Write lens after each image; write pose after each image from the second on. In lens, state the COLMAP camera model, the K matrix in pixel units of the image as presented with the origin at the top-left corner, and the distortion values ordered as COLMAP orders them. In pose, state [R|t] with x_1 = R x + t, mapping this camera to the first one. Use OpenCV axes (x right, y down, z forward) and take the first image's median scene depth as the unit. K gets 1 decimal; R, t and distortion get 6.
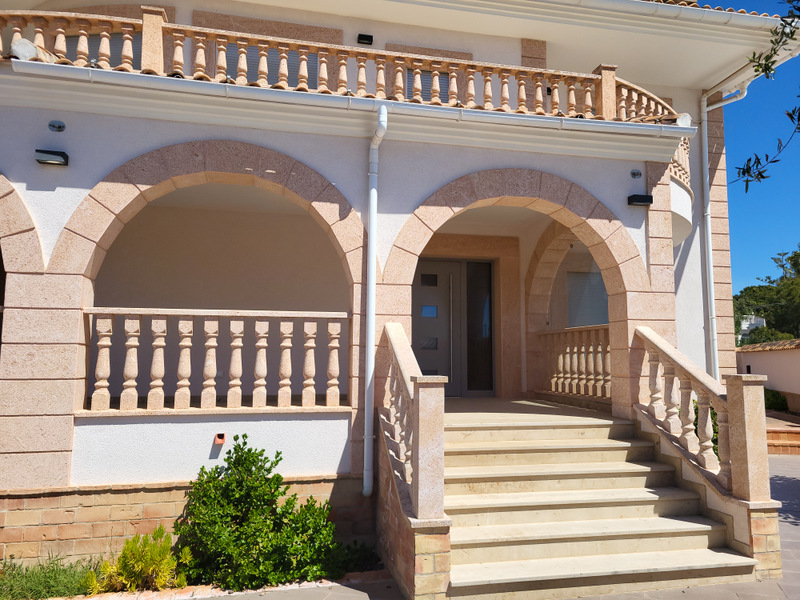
lens RADIAL K [[612.6, 0, 400.8], [0, 612.6, 296.6], [0, 0, 1]] dist [0.056556, -0.002176]
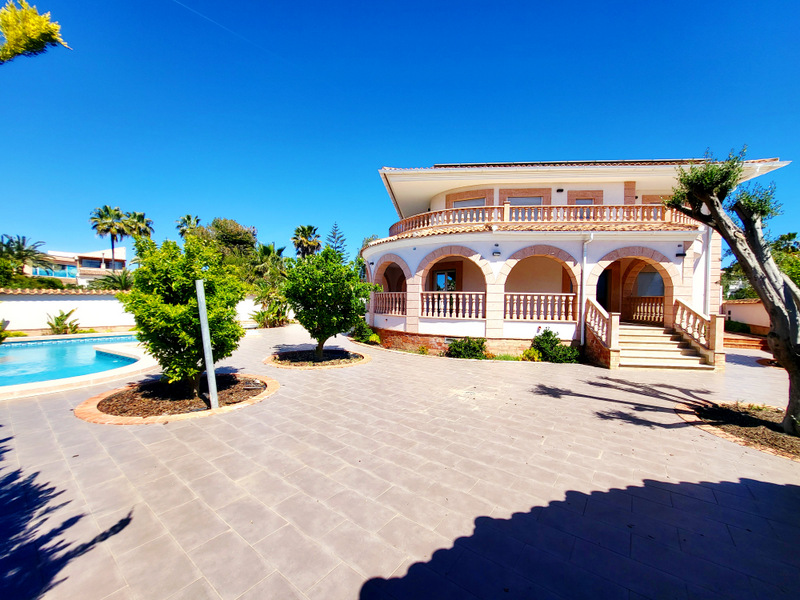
lens RADIAL K [[317.5, 0, 398.0], [0, 317.5, 305.5], [0, 0, 1]] dist [0.001542, 0.000185]
pose [[0.952099, 0.017805, -0.305271, -0.487454], [0.016056, 0.994016, 0.108052, -0.116260], [0.305368, -0.107777, 0.946115, -0.985825]]
